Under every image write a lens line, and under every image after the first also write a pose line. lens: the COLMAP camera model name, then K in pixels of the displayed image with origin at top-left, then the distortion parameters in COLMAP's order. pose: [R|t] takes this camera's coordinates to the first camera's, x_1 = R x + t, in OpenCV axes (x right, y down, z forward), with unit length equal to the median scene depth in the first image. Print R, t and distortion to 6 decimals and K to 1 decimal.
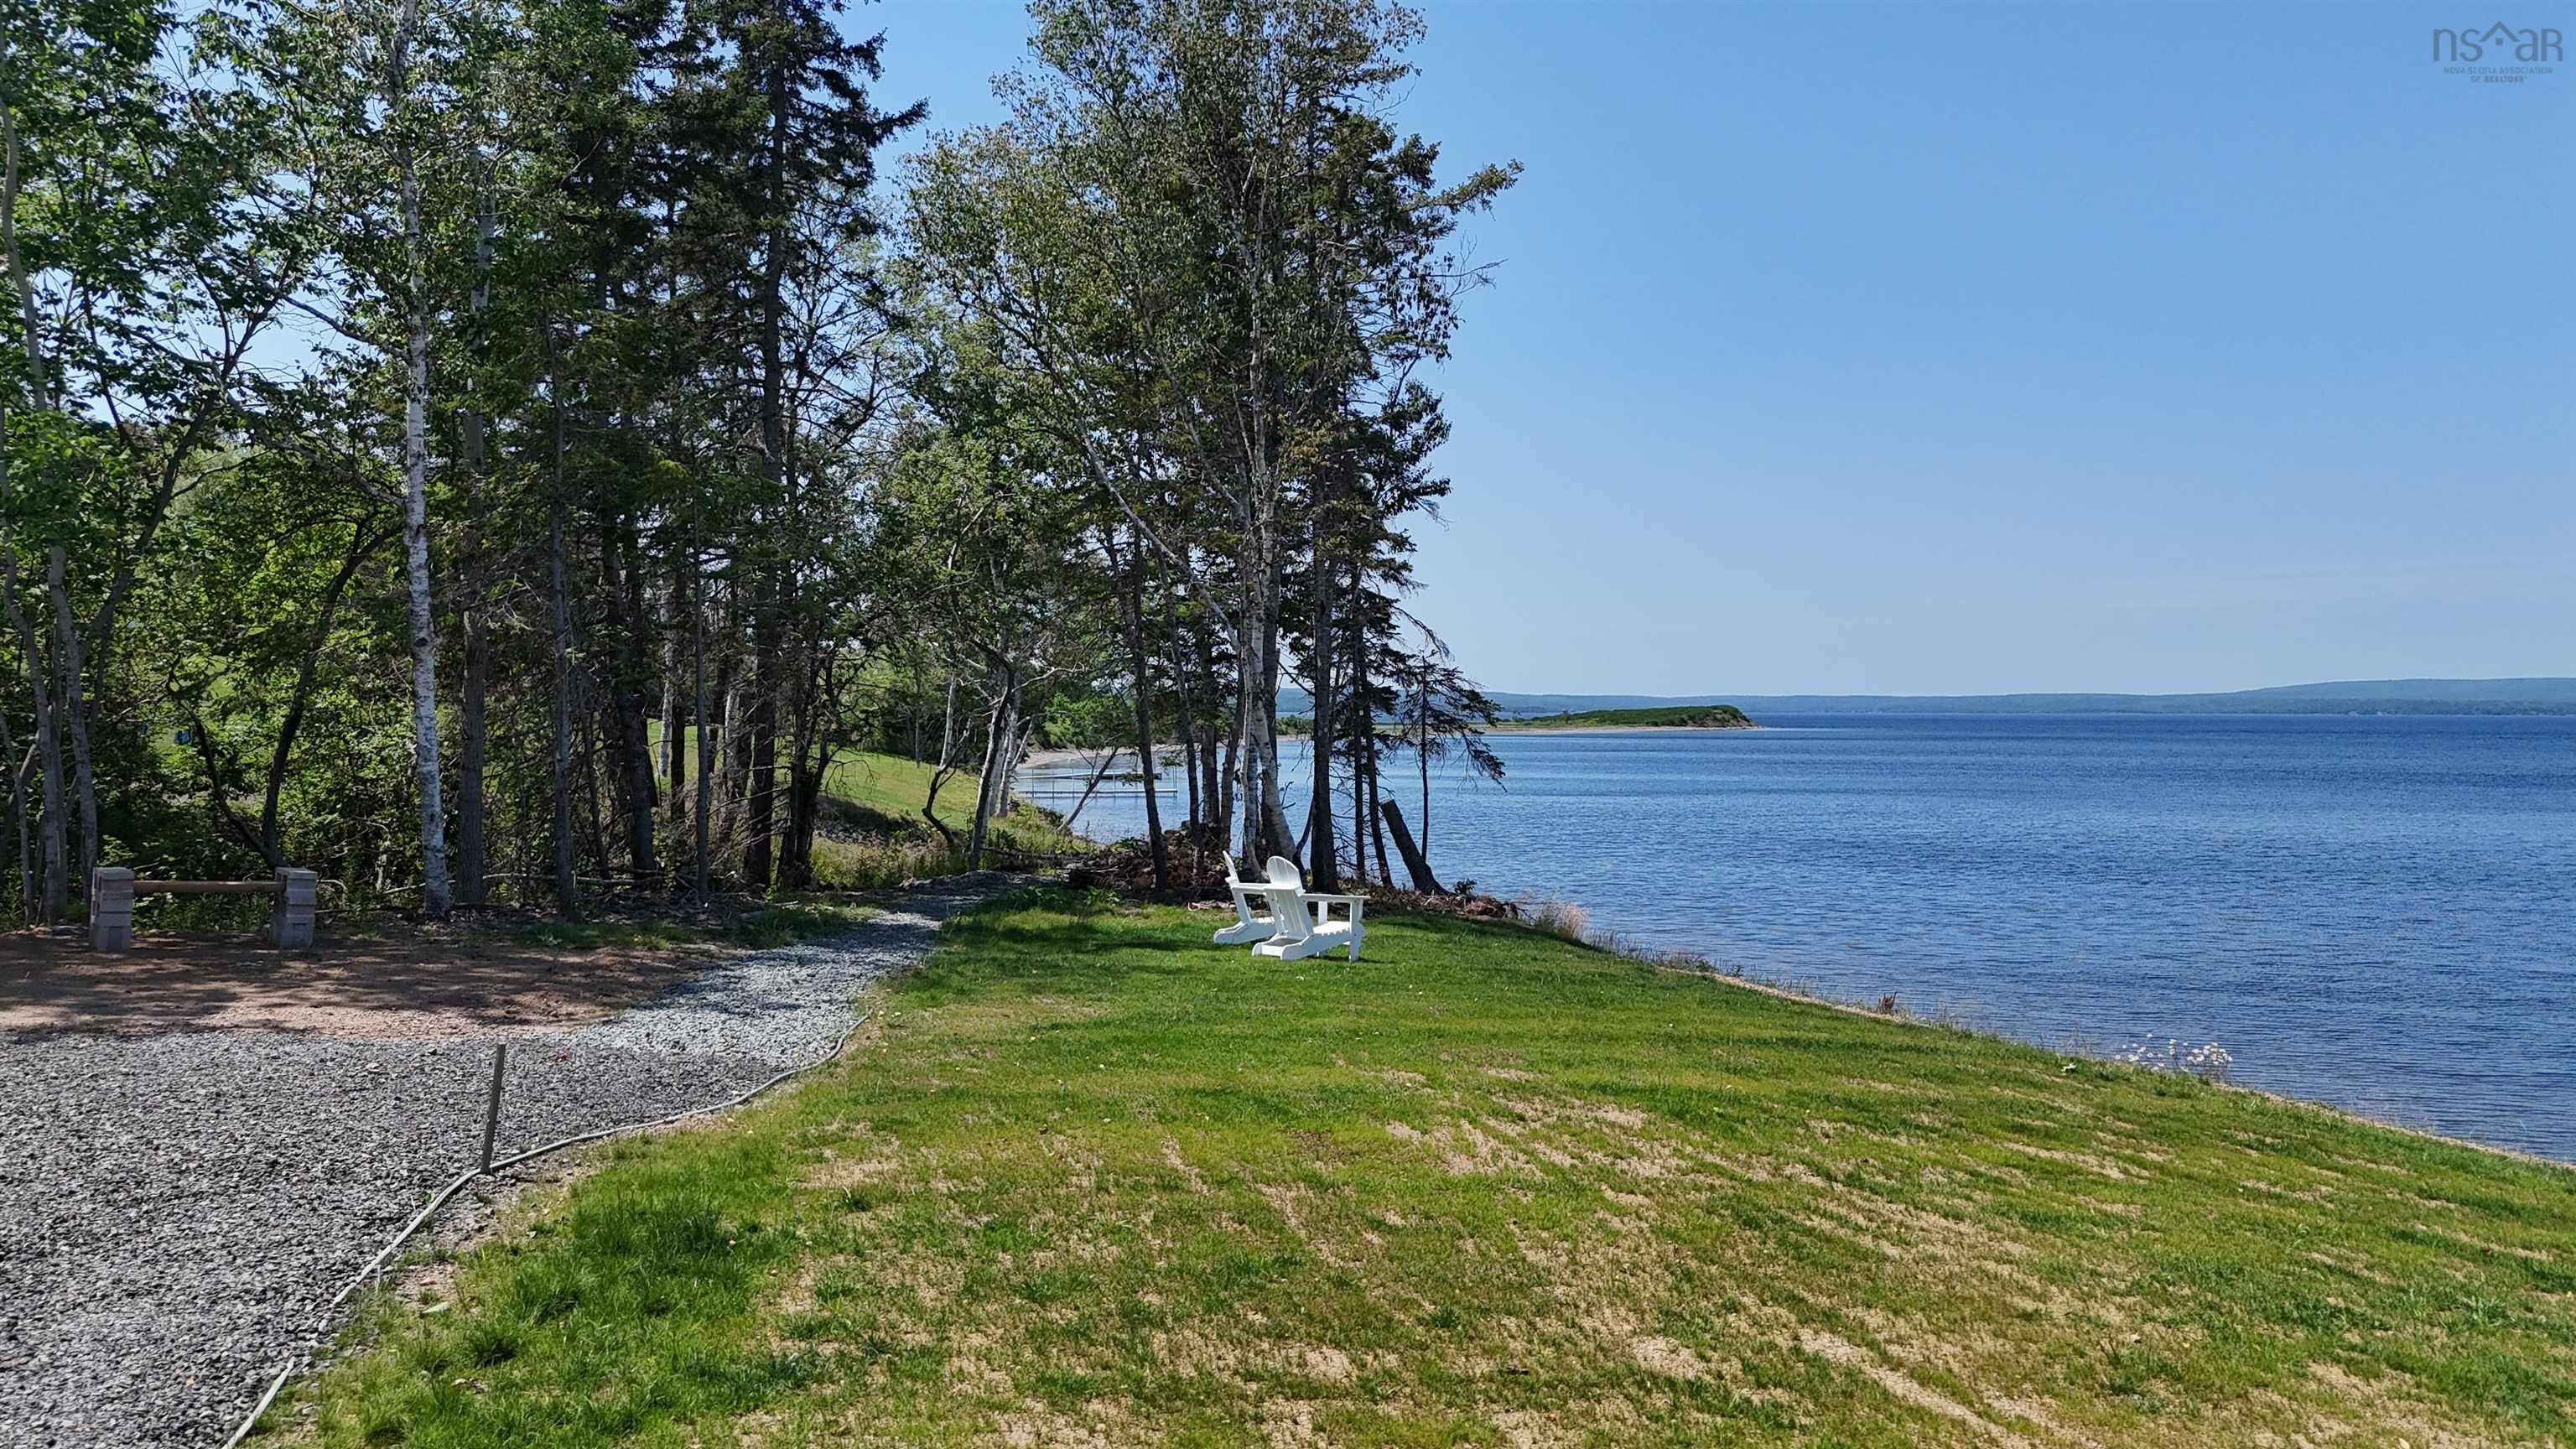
lens RADIAL K [[1895.2, 0, 1291.9], [0, 1895.2, 740.3], [0, 0, 1]] dist [0.064088, -0.055448]
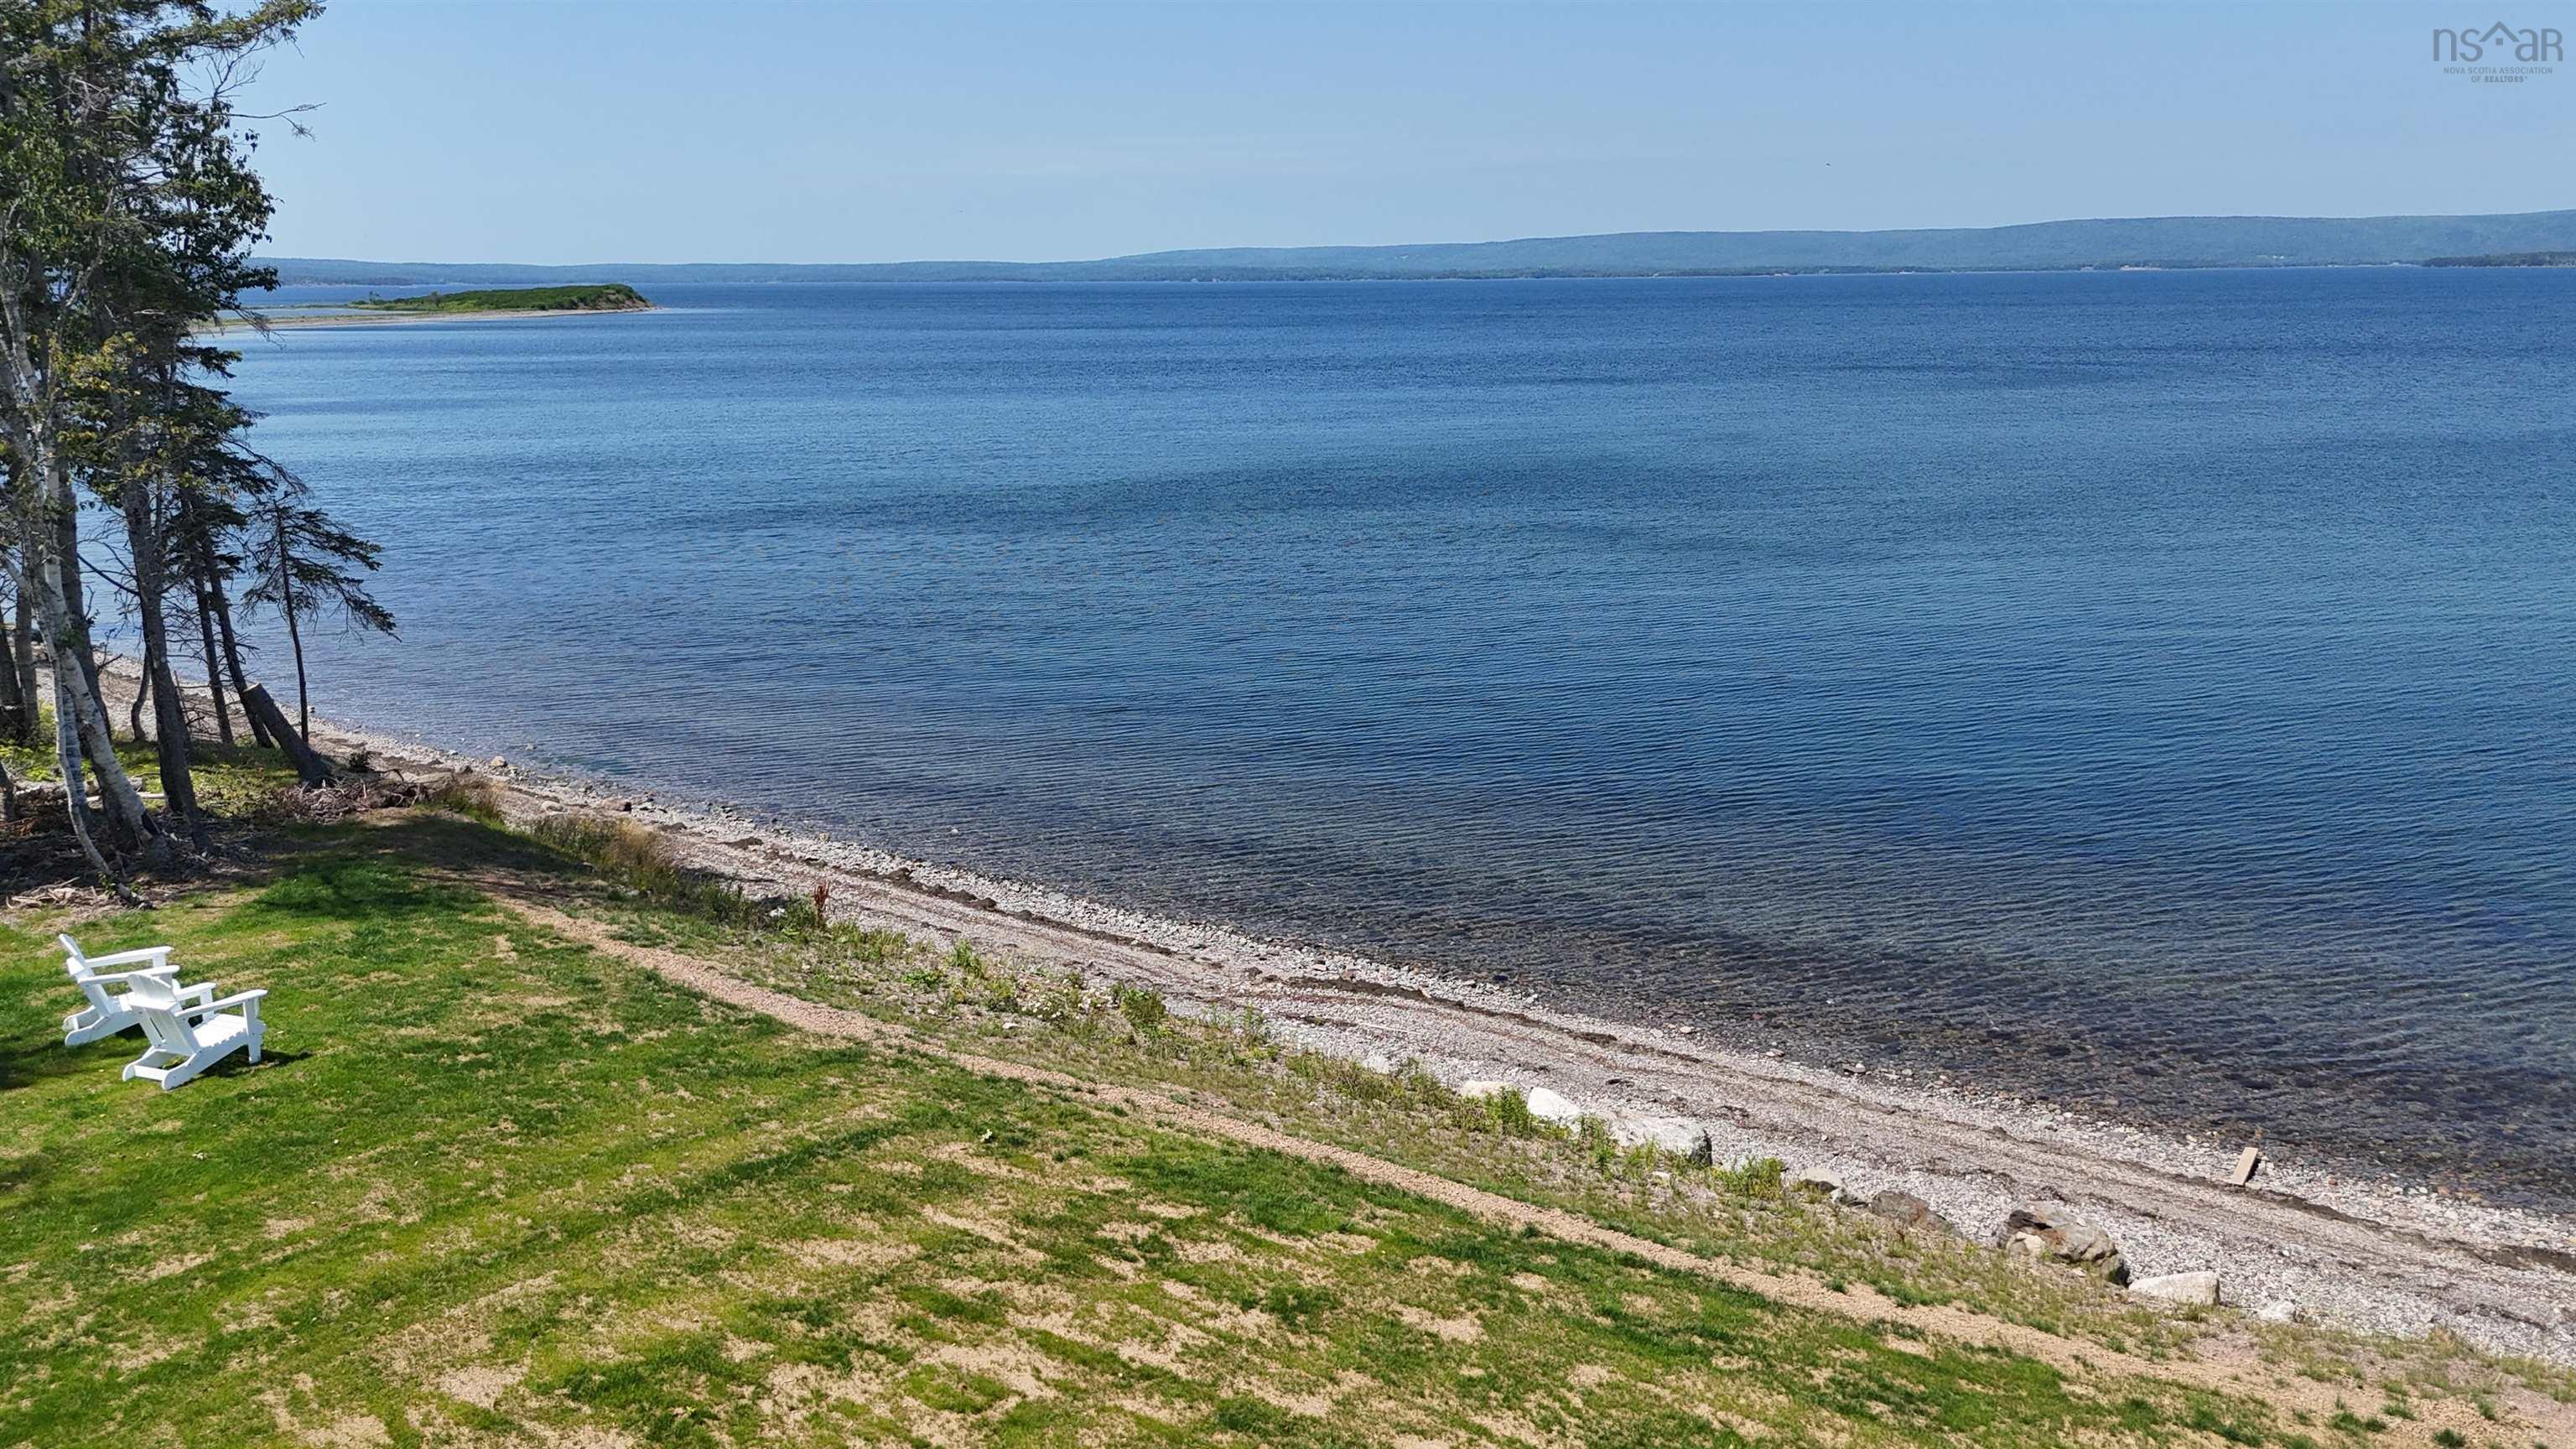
lens RADIAL K [[1896.7, 0, 1295.1], [0, 1896.7, 714.7], [0, 0, 1]] dist [0.067680, -0.065128]
pose [[0.849556, -0.130757, 0.511035, 0.002939], [0.016588, 0.974934, 0.221876, -0.126034], [-0.527237, -0.180019, 0.830430, -0.003803]]
